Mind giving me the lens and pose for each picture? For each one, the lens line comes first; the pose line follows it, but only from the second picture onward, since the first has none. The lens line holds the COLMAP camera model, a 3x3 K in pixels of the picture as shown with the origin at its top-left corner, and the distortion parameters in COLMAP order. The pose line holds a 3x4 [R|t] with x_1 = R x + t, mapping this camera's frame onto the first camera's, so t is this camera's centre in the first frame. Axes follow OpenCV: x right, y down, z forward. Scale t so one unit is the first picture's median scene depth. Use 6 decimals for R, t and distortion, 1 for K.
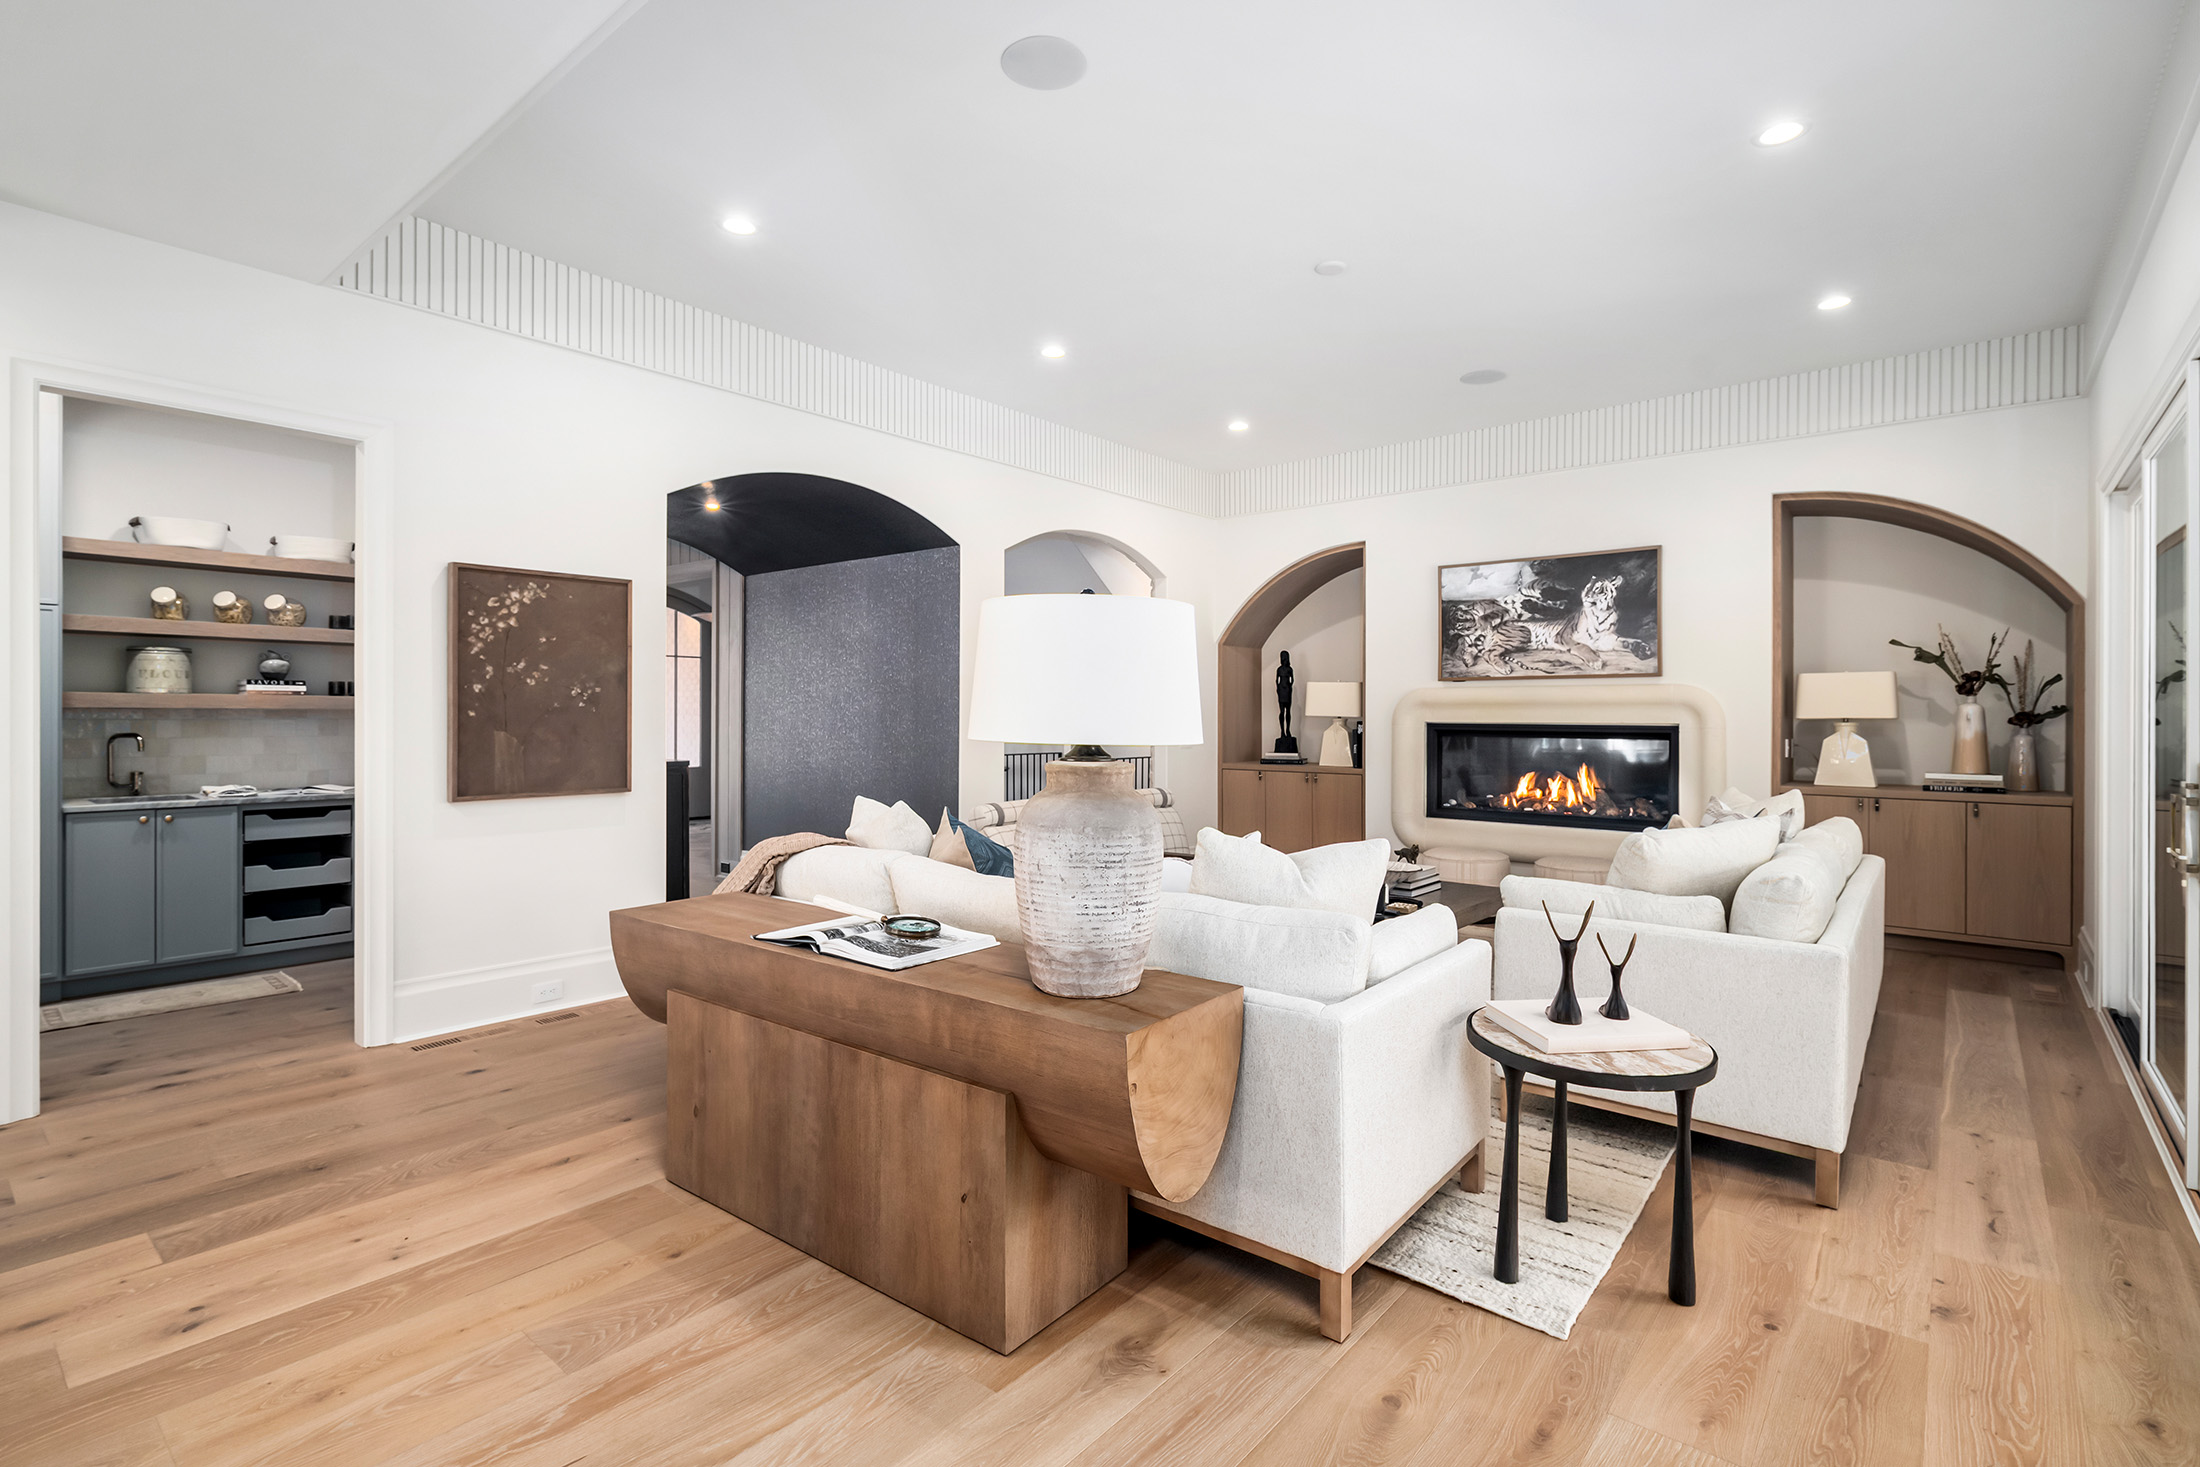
lens RADIAL K [[1032.4, 0, 1107.7], [0, 1032.4, 720.4], [0, 0, 1]] dist [0.007619, 0.000045]
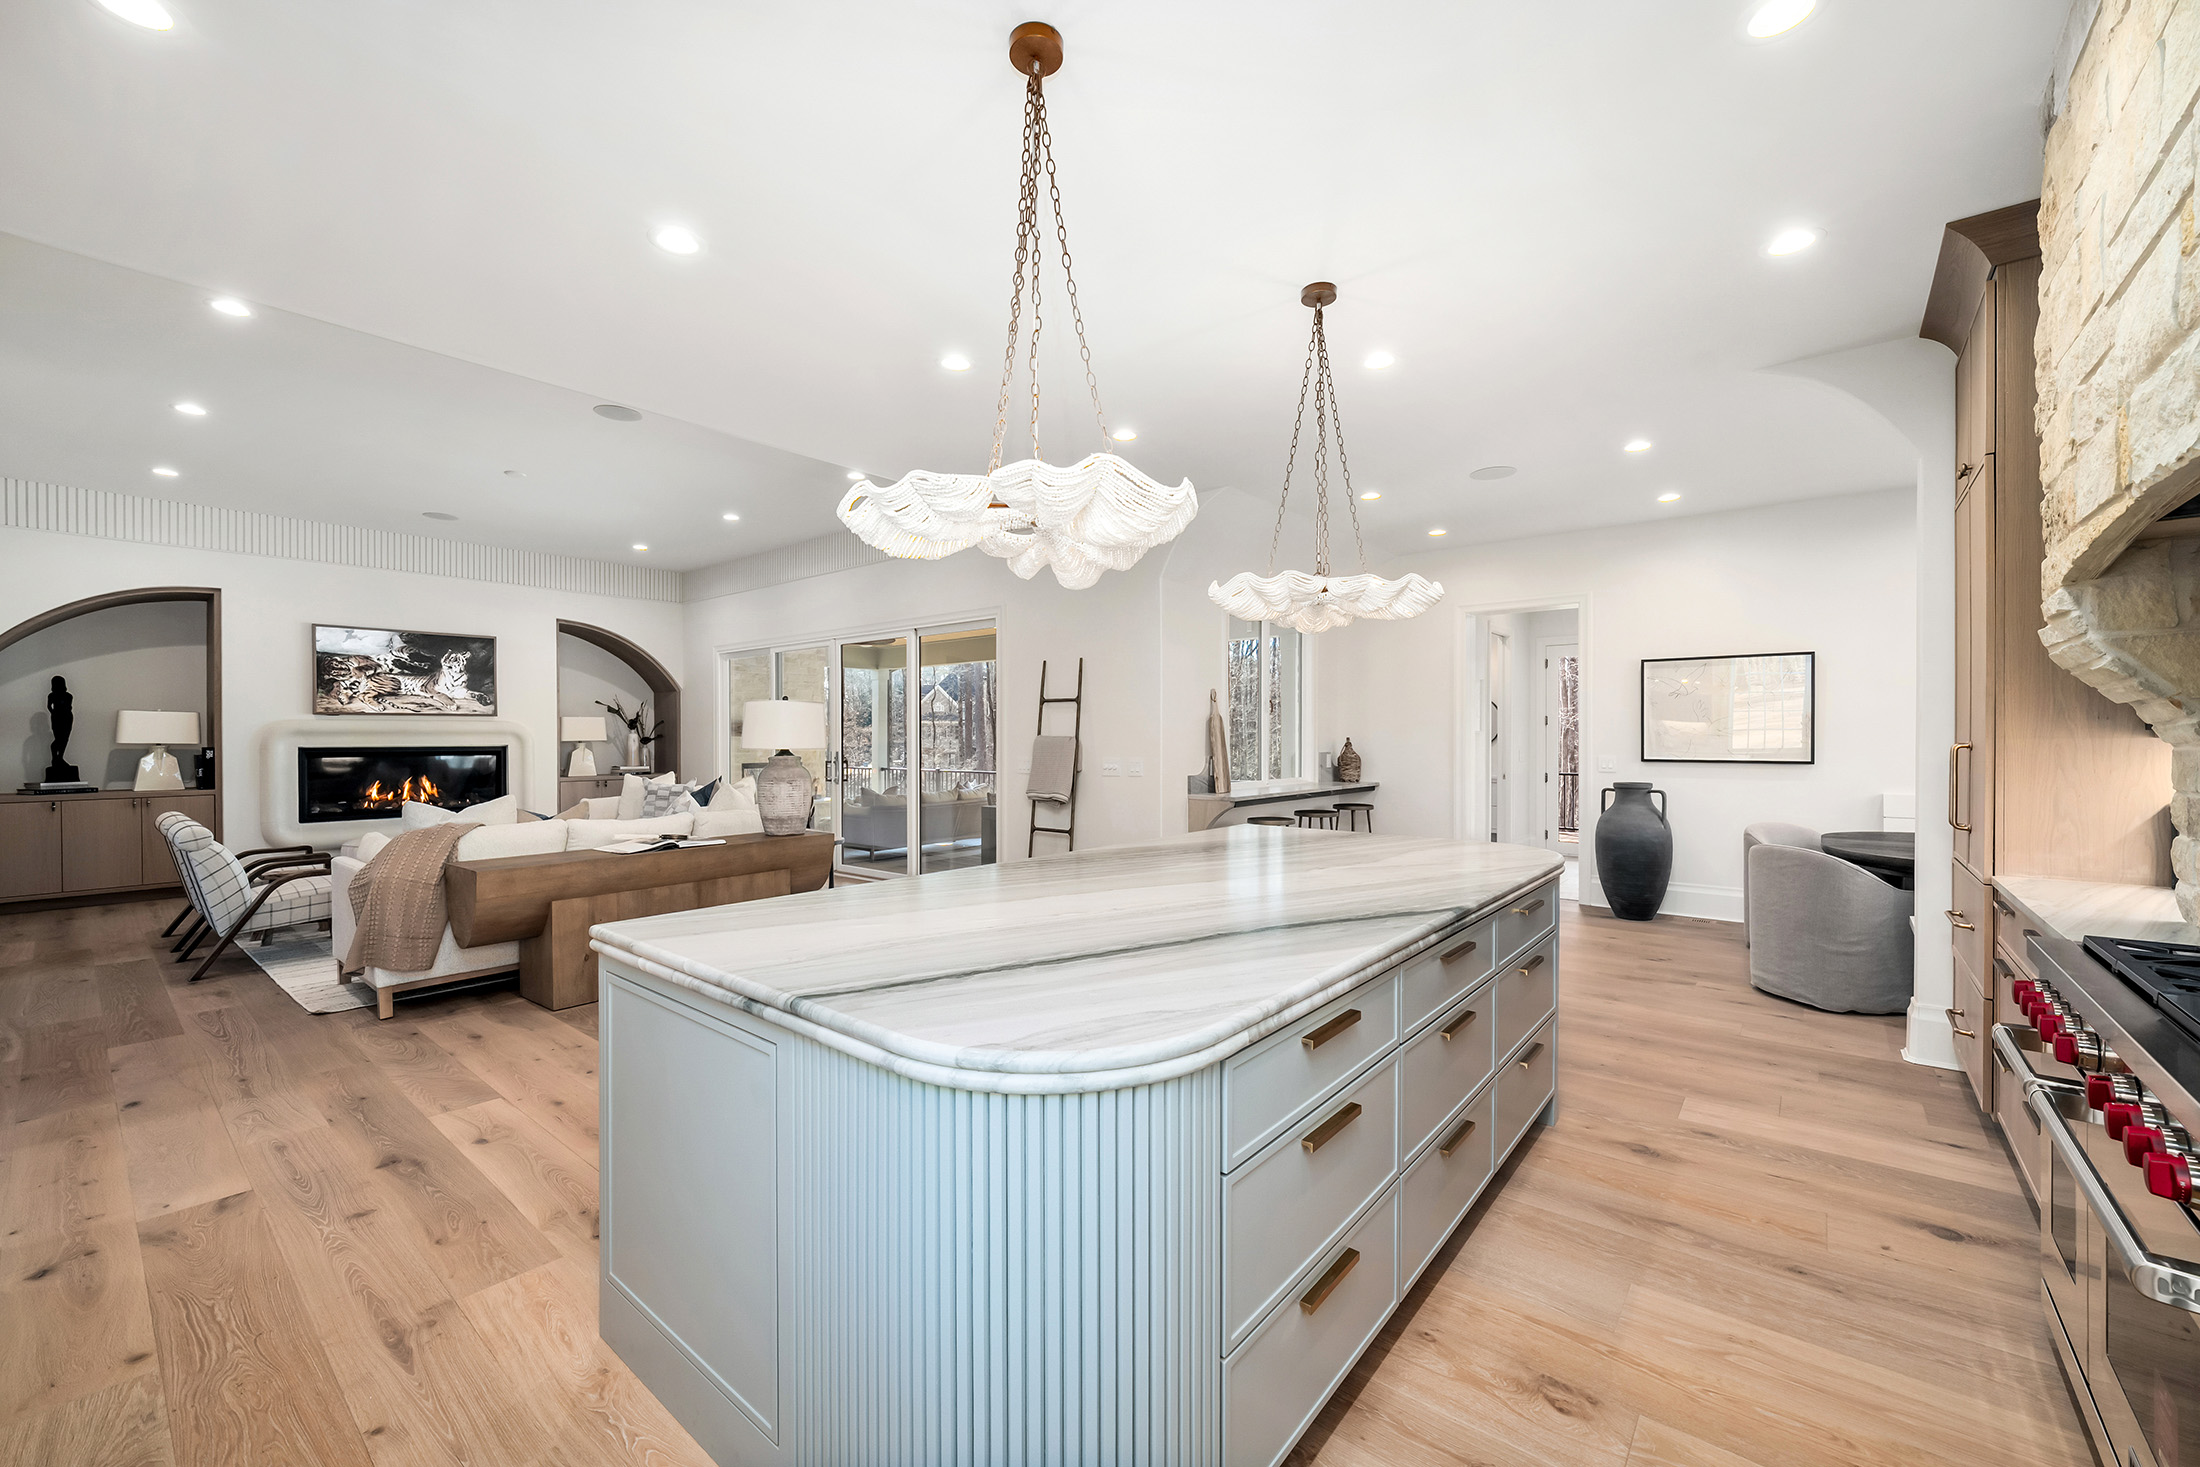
lens RADIAL K [[863.3, 0, 1099.8], [0, 863.3, 742.3], [0, 0, 1]] dist [-0.005367, 0.000817]
pose [[0.001640, -0.009167, 0.999957, -0.776554], [0.010923, 0.999898, 0.009148, -0.002982], [-0.999939, 0.010907, 0.001740, 0.034914]]
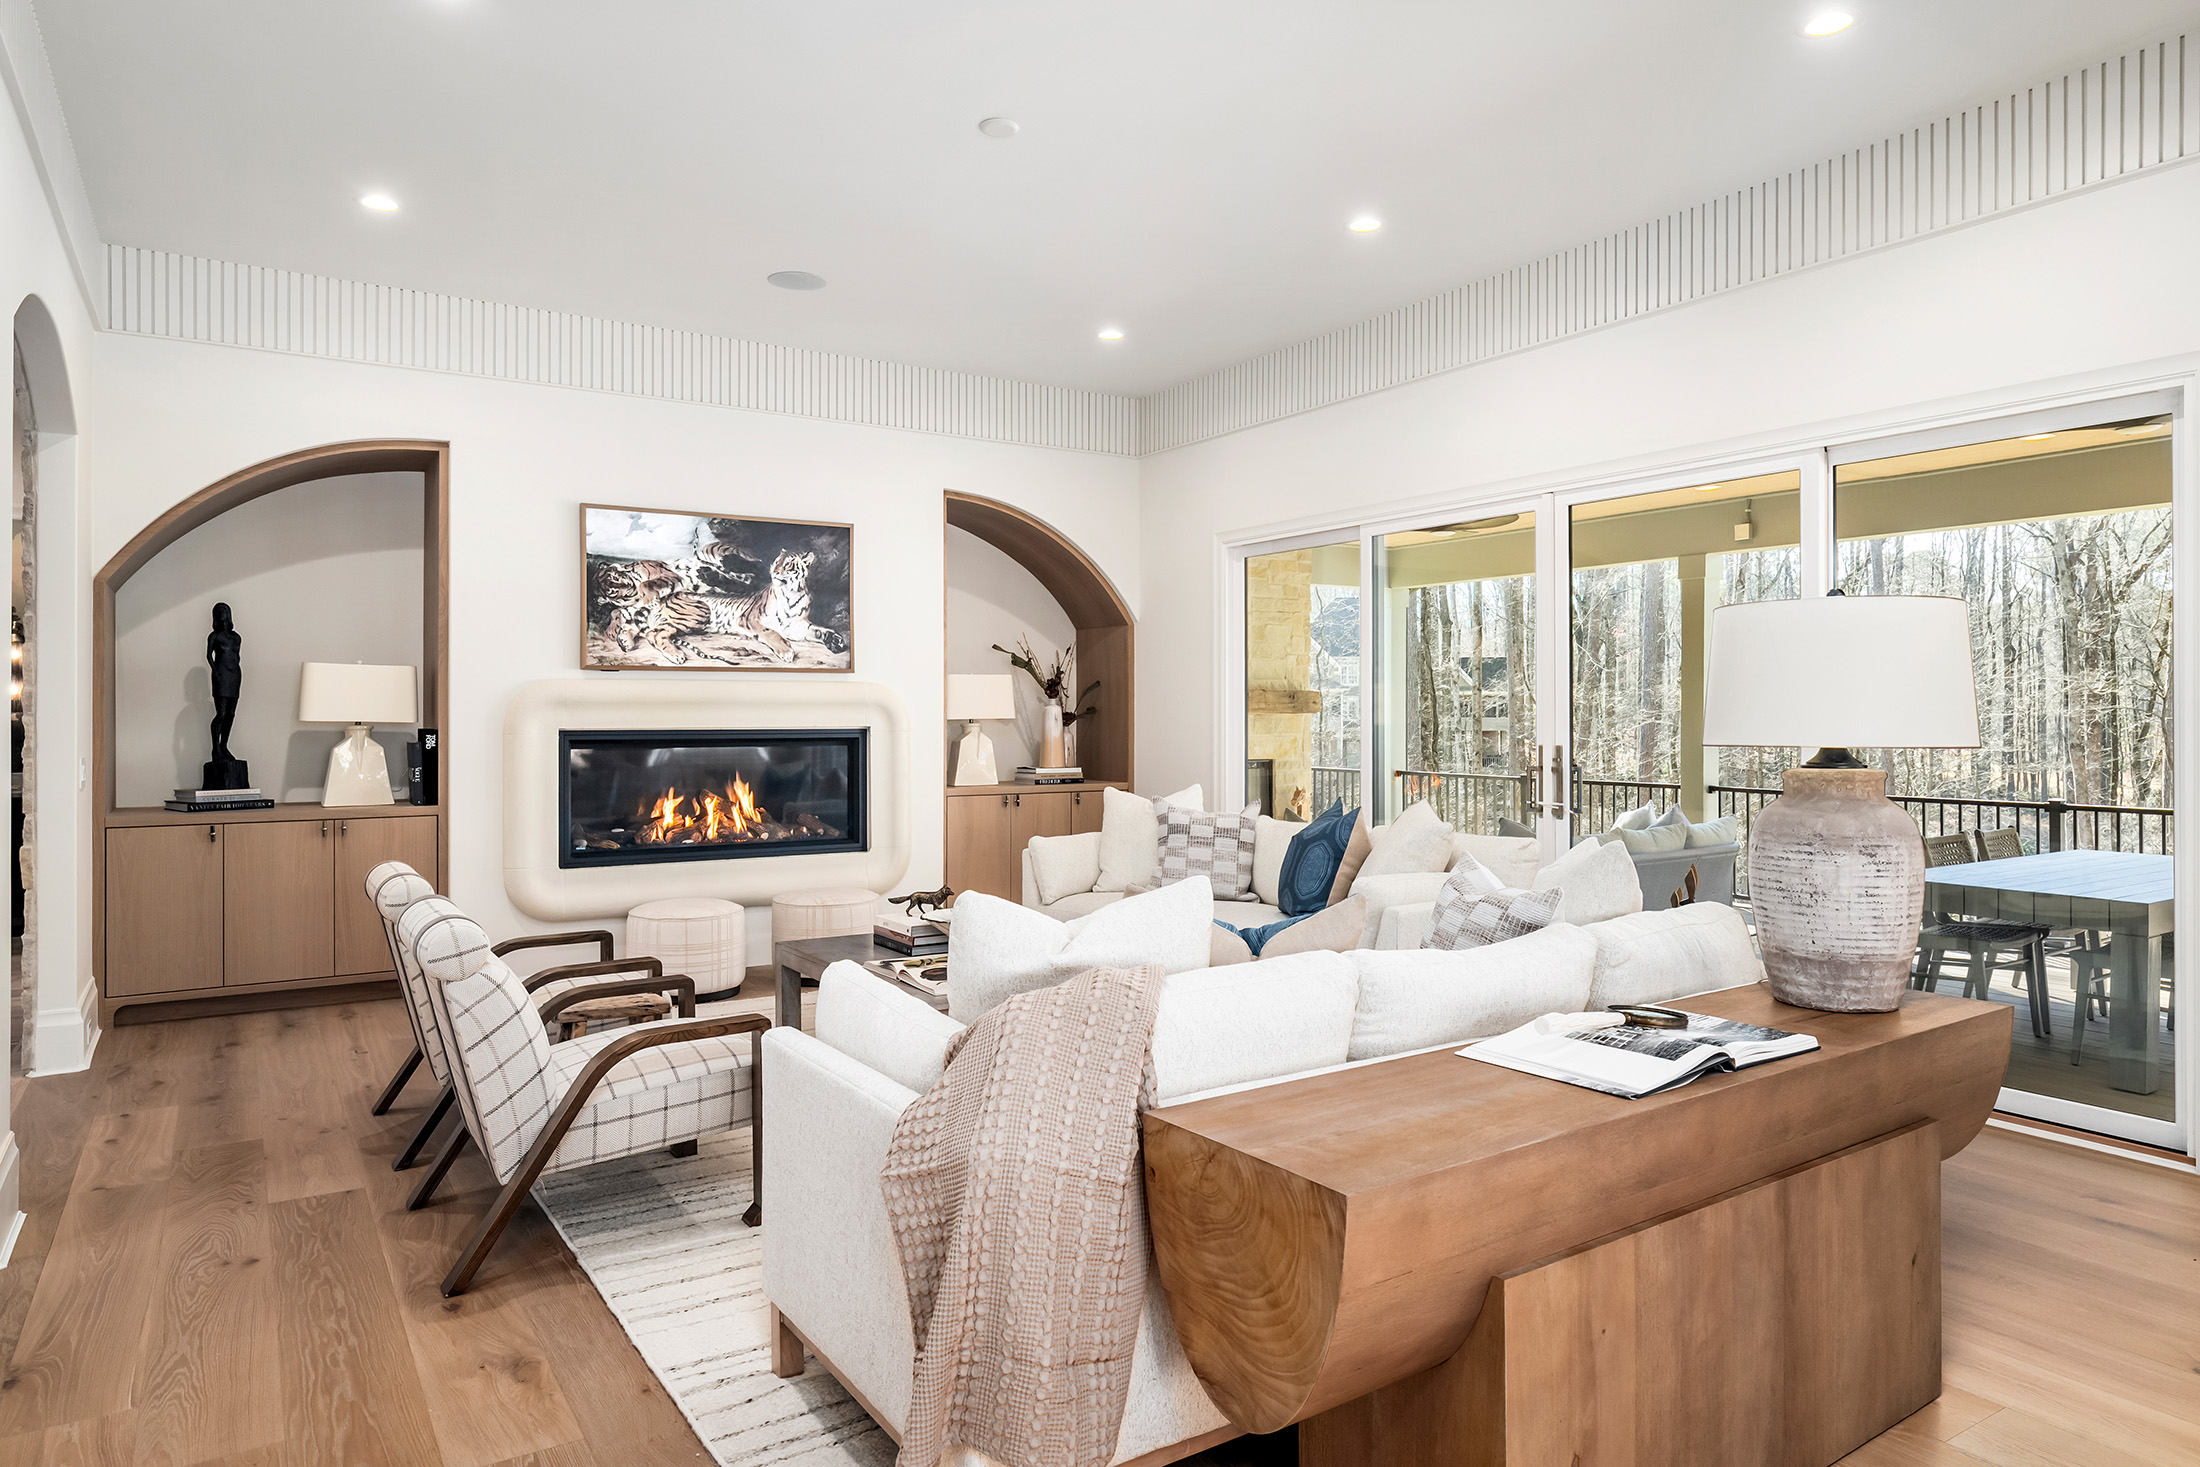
lens RADIAL K [[1352.9, 0, 1110.7], [0, 1352.9, 717.1], [0, 0, 1]] dist [0.009439, -0.003521]
pose [[0.303770, -0.004871, 0.952733, -0.460657], [0.008622, 0.999960, 0.002363, -0.005497], [-0.952706, 0.007497, 0.303800, 0.410500]]
